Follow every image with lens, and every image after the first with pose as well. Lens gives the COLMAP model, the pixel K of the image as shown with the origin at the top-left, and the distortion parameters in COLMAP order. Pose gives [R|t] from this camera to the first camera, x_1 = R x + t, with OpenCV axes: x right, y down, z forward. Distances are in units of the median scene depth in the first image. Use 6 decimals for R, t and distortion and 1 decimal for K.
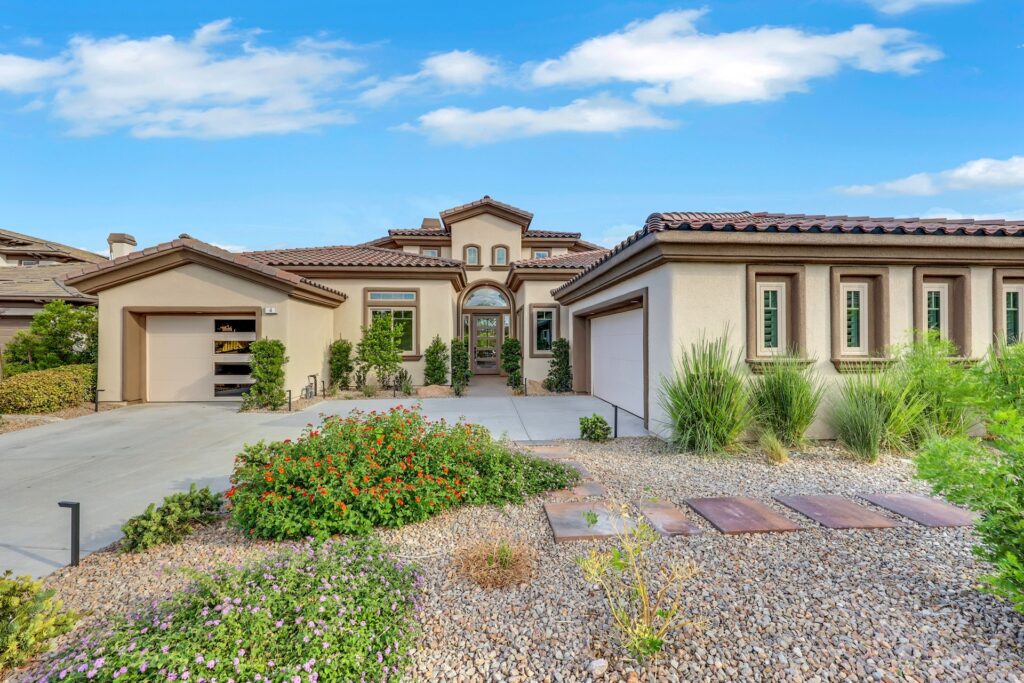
lens RADIAL K [[420.1, 0, 512.0], [0, 420.1, 341.5], [0, 0, 1]] dist [0.000446, 0.000393]
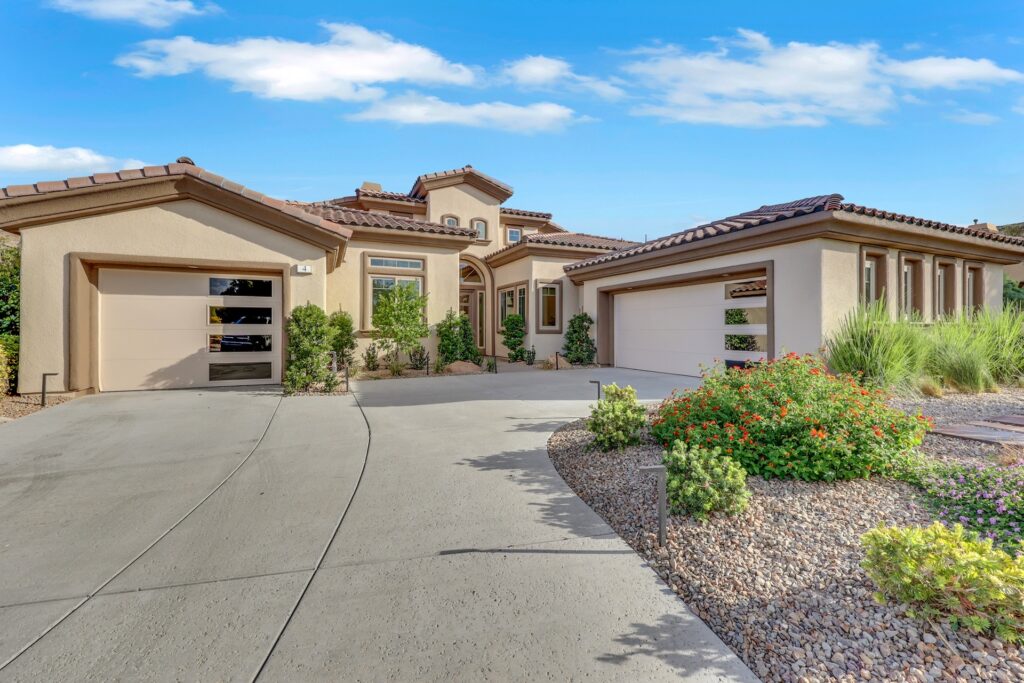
lens RADIAL K [[418.9, 0, 512.9], [0, 418.9, 338.2], [0, 0, 1]] dist [-0.000214, 0.000067]
pose [[0.939425, -0.004792, 0.342722, -0.361455], [-0.003114, 0.999742, 0.022515, 0.028730], [-0.342741, -0.022219, 0.939167, 0.085199]]
